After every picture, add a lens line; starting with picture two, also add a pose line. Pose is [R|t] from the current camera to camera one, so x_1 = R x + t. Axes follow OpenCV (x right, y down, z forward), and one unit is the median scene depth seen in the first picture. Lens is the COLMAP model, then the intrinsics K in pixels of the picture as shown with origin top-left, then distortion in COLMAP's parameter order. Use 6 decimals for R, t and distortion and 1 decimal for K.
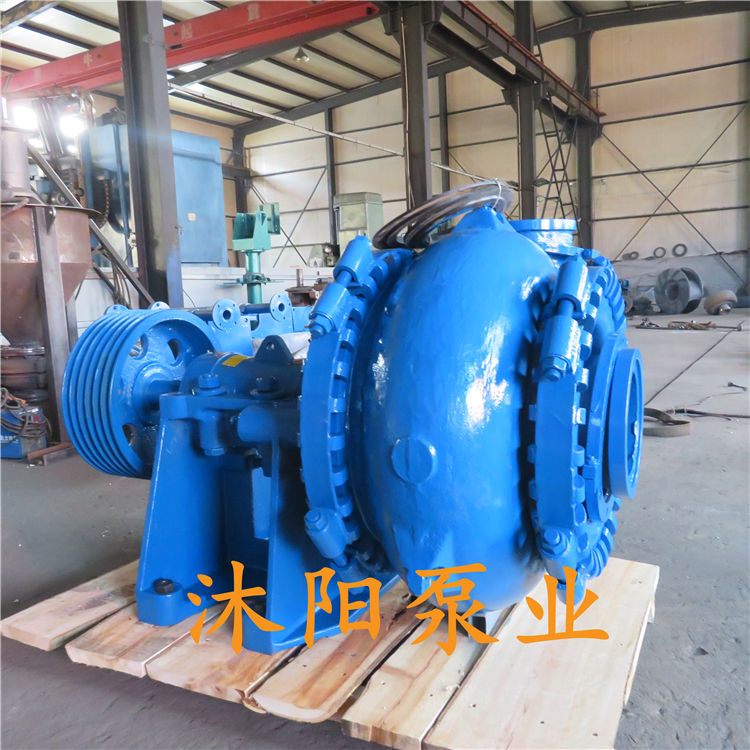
lens RADIAL K [[707.6, 0, 369.8], [0, 707.6, 369.6], [0, 0, 1]] dist [0.007149, -0.017397]
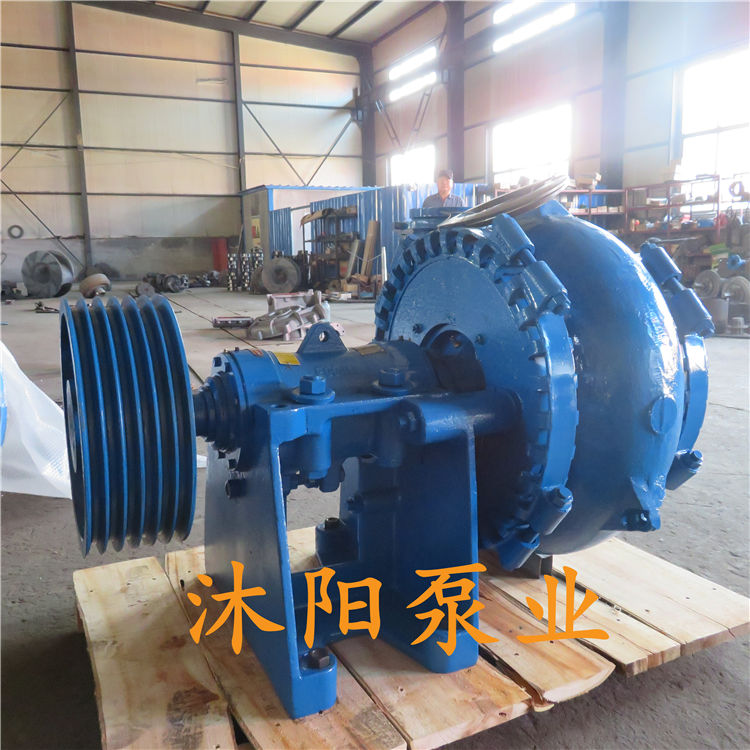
lens RADIAL K [[708.3, 0, 375.0], [0, 708.3, 375.0], [0, 0, 1]] dist [-0.011327, 0.004100]
pose [[0.596515, -0.102250, 0.796062, -0.135845], [0.078227, 0.994536, 0.069125, -0.006878], [-0.798780, 0.021040, 0.601255, 0.080789]]
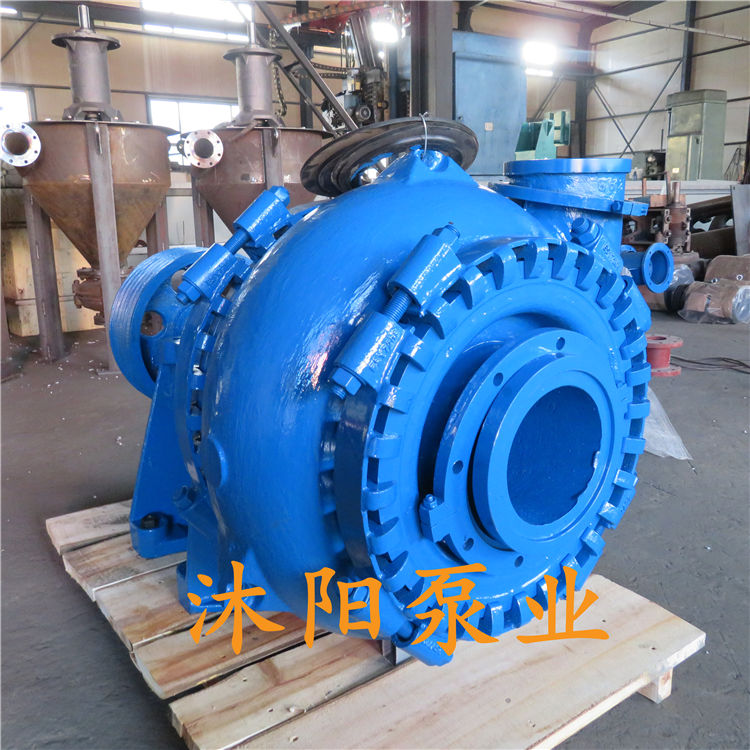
lens RADIAL K [[707.6, 0, 369.8], [0, 707.6, 369.6], [0, 0, 1]] dist [0.007149, -0.017397]
pose [[0.891752, 0.123814, -0.435258, 0.071317], [-0.068212, 0.987630, 0.141190, -0.014517], [0.447355, -0.096217, 0.889166, 0.038130]]
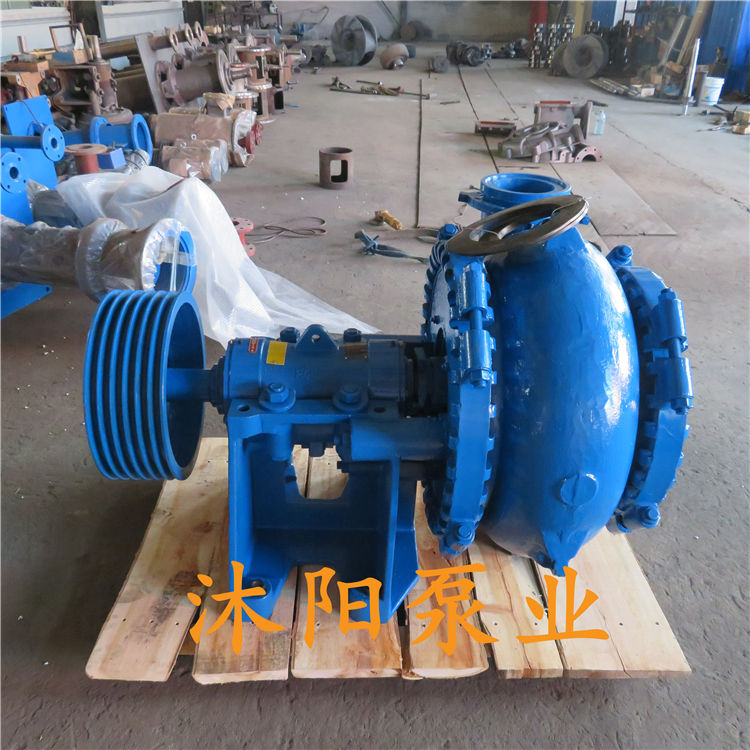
lens RADIAL K [[707.6, 0, 369.8], [0, 707.6, 369.6], [0, 0, 1]] dist [0.007149, -0.017397]
pose [[0.884659, -0.173607, 0.432711, -0.088343], [0.006678, 0.932713, 0.360558, -0.059784], [-0.466190, -0.316081, 0.826293, 0.027569]]
